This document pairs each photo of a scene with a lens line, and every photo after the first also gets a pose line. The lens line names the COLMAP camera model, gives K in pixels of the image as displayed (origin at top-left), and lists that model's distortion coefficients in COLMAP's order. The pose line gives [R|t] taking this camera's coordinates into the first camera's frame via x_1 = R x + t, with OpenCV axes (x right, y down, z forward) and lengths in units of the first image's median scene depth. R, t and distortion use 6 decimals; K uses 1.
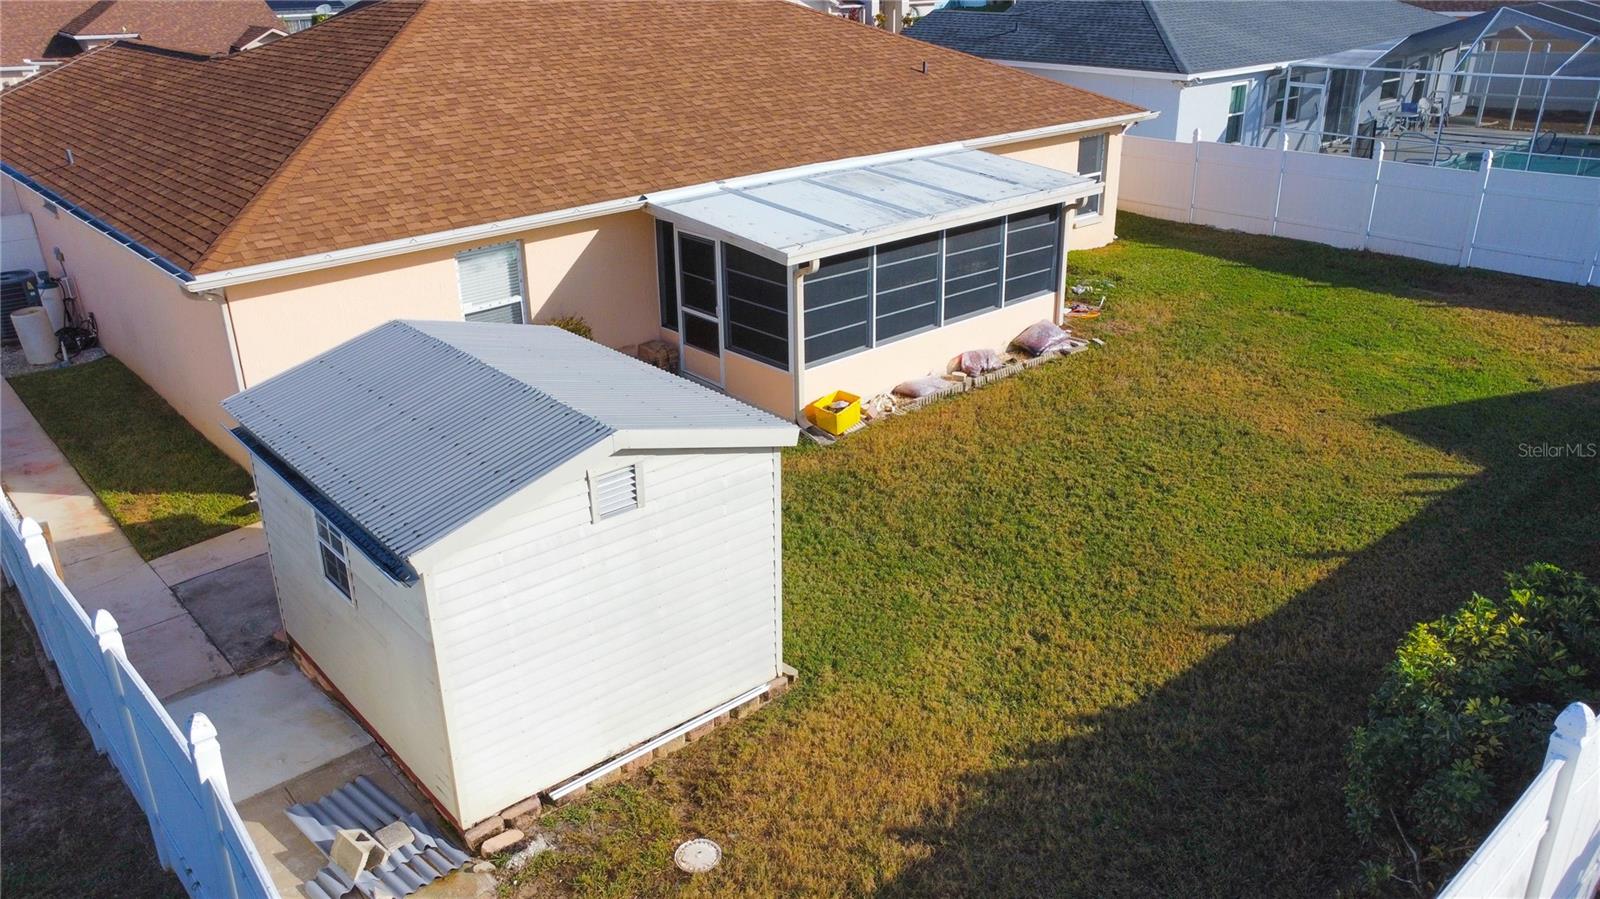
lens RADIAL K [[1170.3, 0, 792.2], [0, 1170.3, 453.9], [0, 0, 1]] dist [-0.109976, 0.157904]
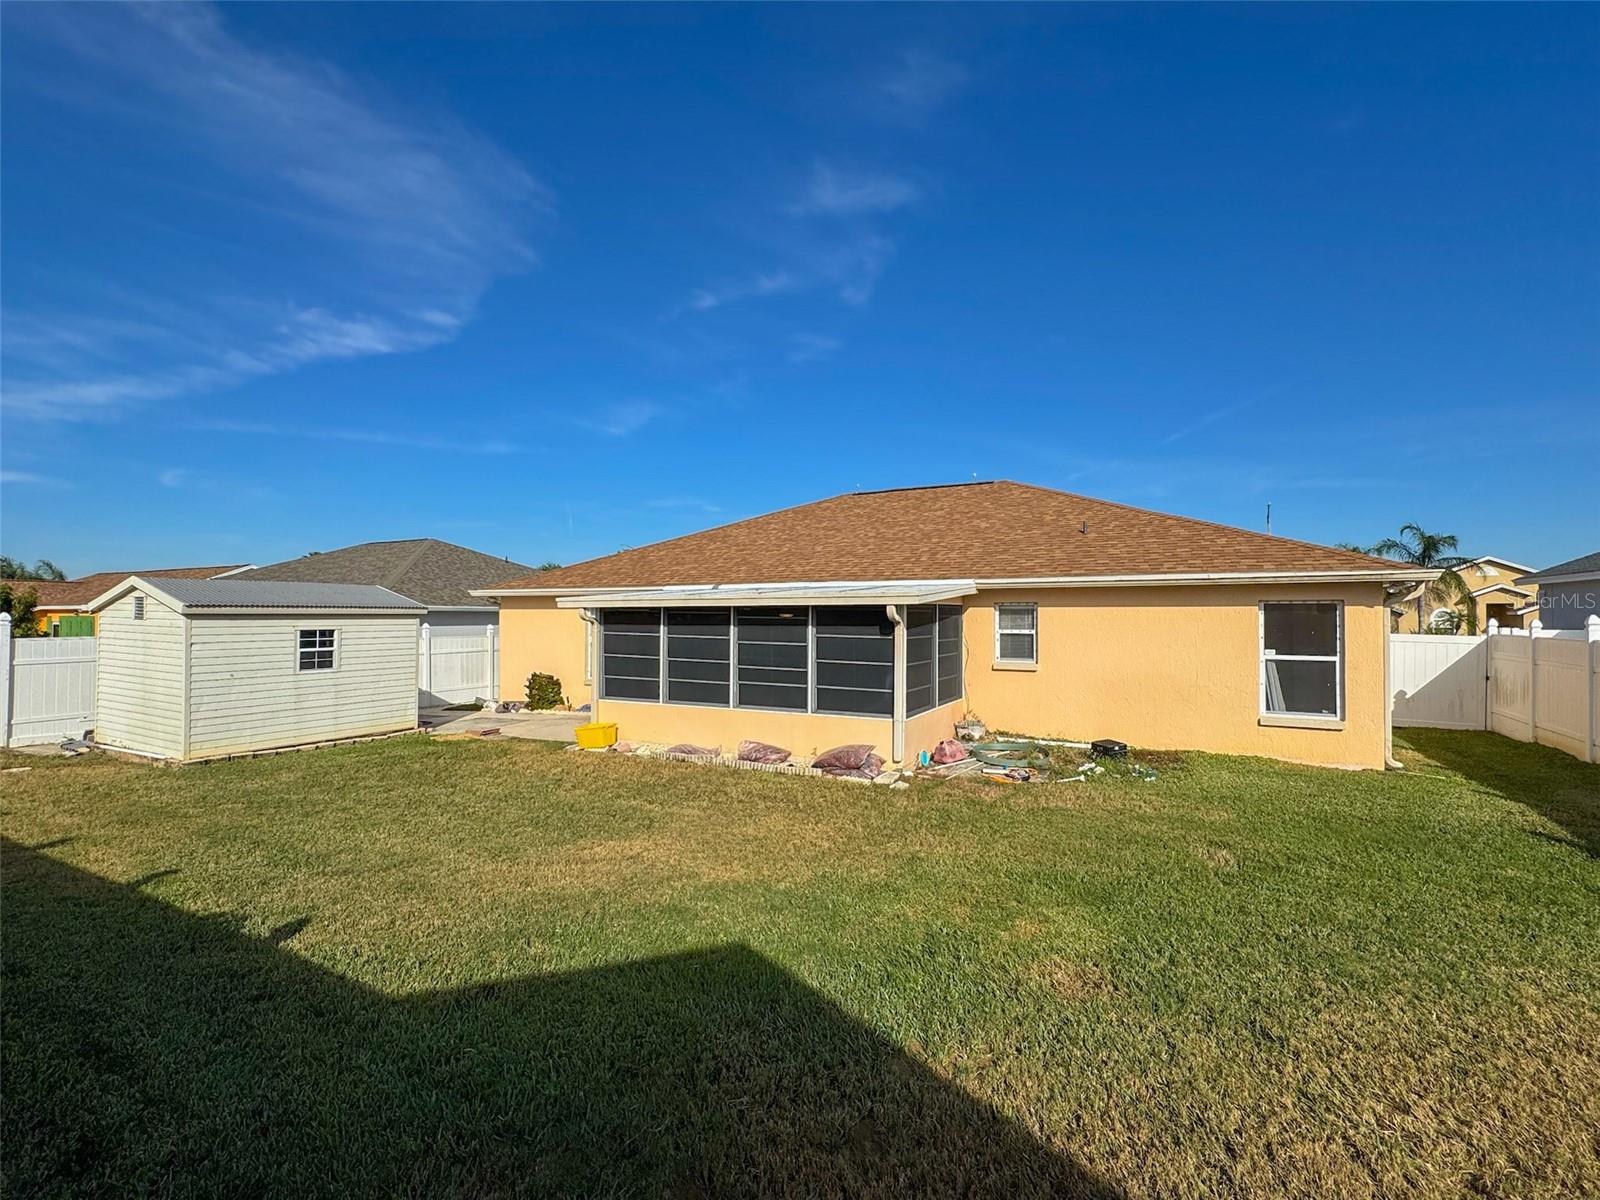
lens RADIAL K [[726.3, 0, 798.0], [0, 726.3, 610.0], [0, 0, 1]] dist [0.002742, -0.002217]
pose [[0.358114, 0.013337, -0.933582, 0.810130], [-0.380333, 0.915263, -0.132817, -0.131726], [0.852702, 0.402636, 0.332842, 0.833186]]
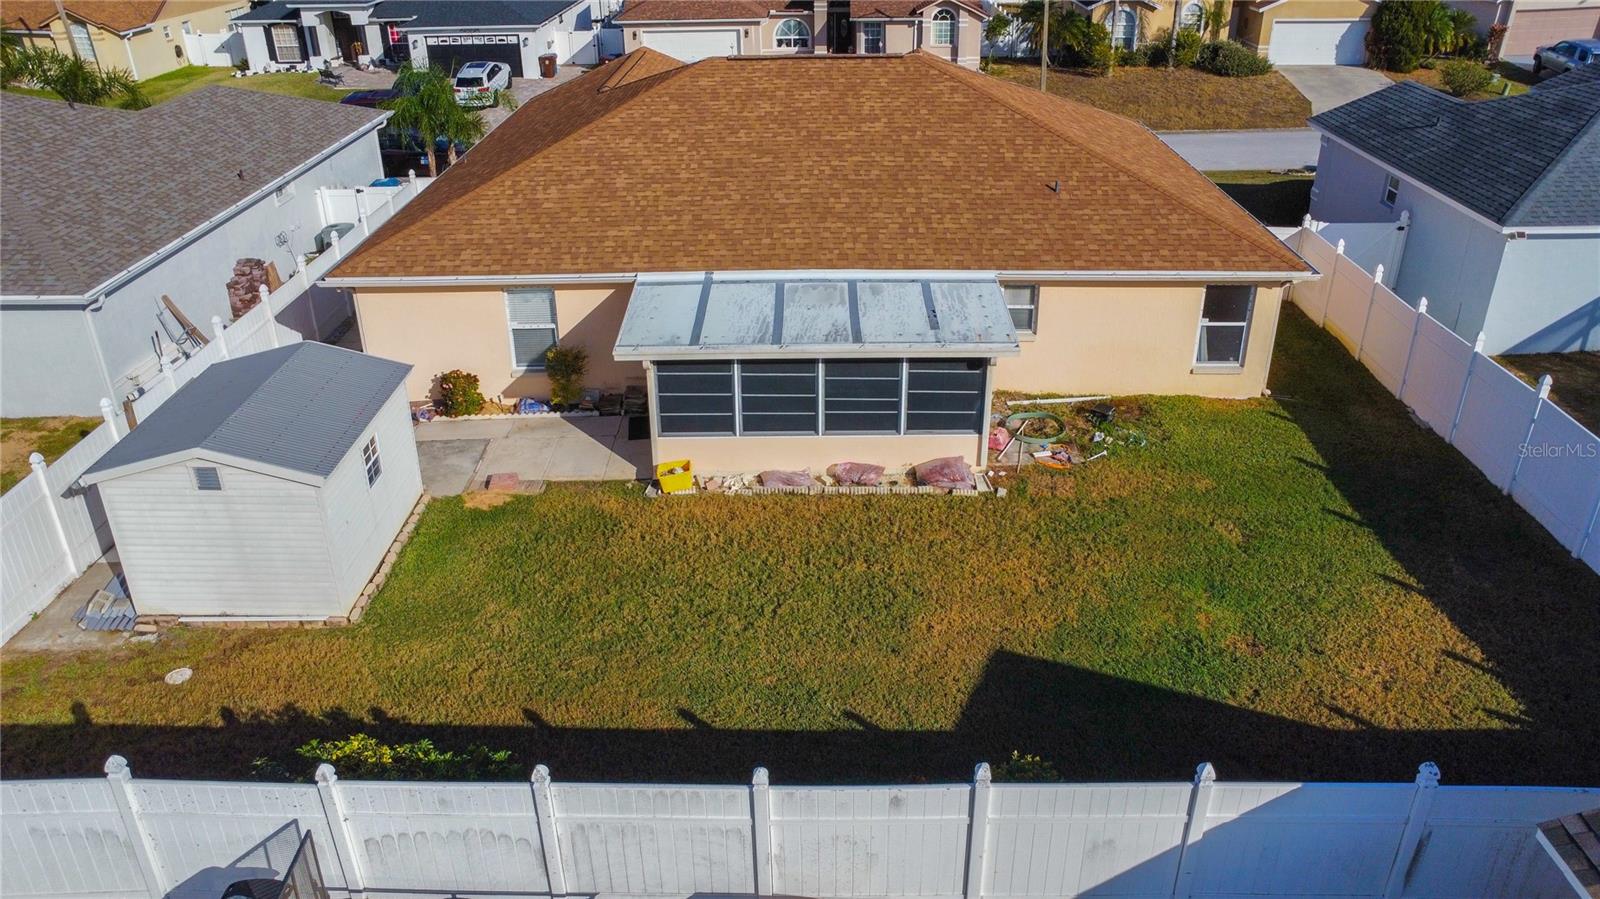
lens RADIAL K [[1170.3, 0, 797.2], [0, 1170.3, 471.3], [0, 0, 1]] dist [-0.109976, 0.157904]
pose [[0.746326, 0.322486, -0.582237, 0.843692], [-0.268550, 0.946316, 0.179906, -0.292906], [0.608997, 0.022091, 0.792865, 0.061694]]
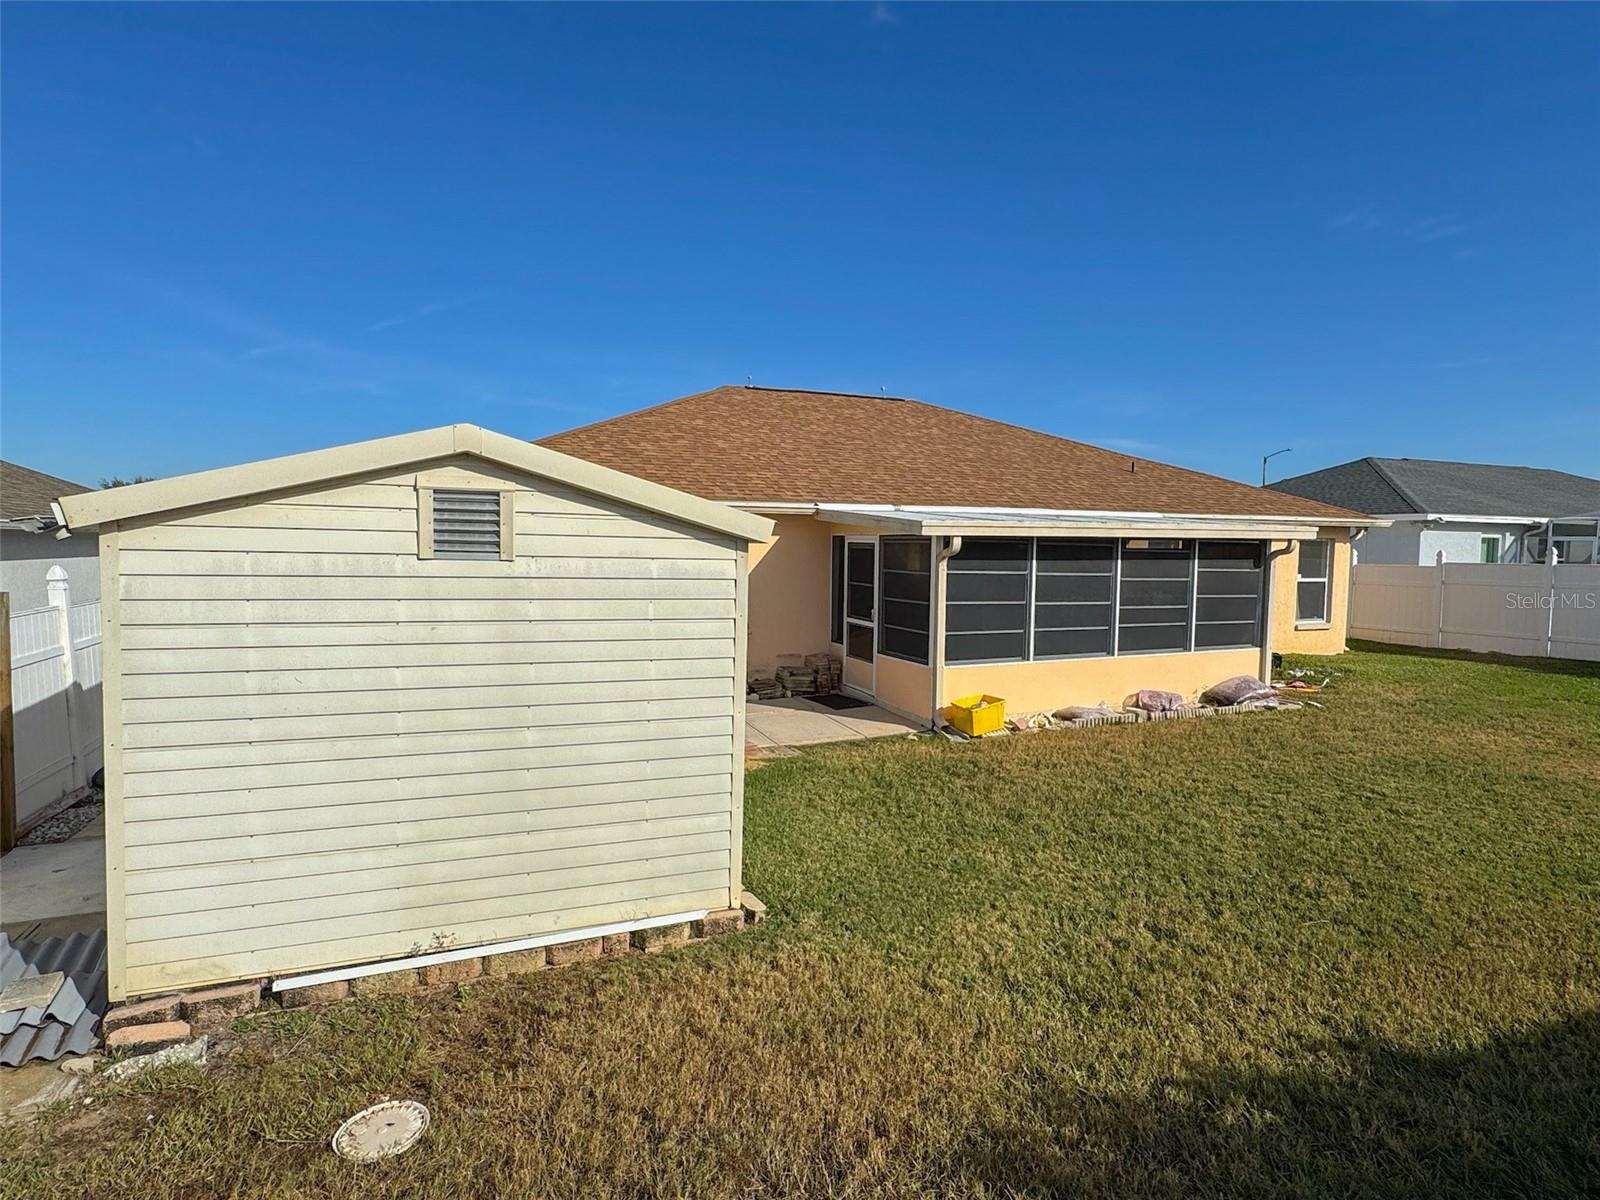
lens RADIAL K [[870.8, 0, 800.3], [0, 870.8, 606.5], [0, 0, 1]] dist [0.010024, -0.003236]
pose [[0.948599, 0.052682, -0.312065, 0.110033], [-0.152886, 0.939641, -0.306107, 0.109809], [0.277103, 0.338083, 0.899396, 0.310017]]
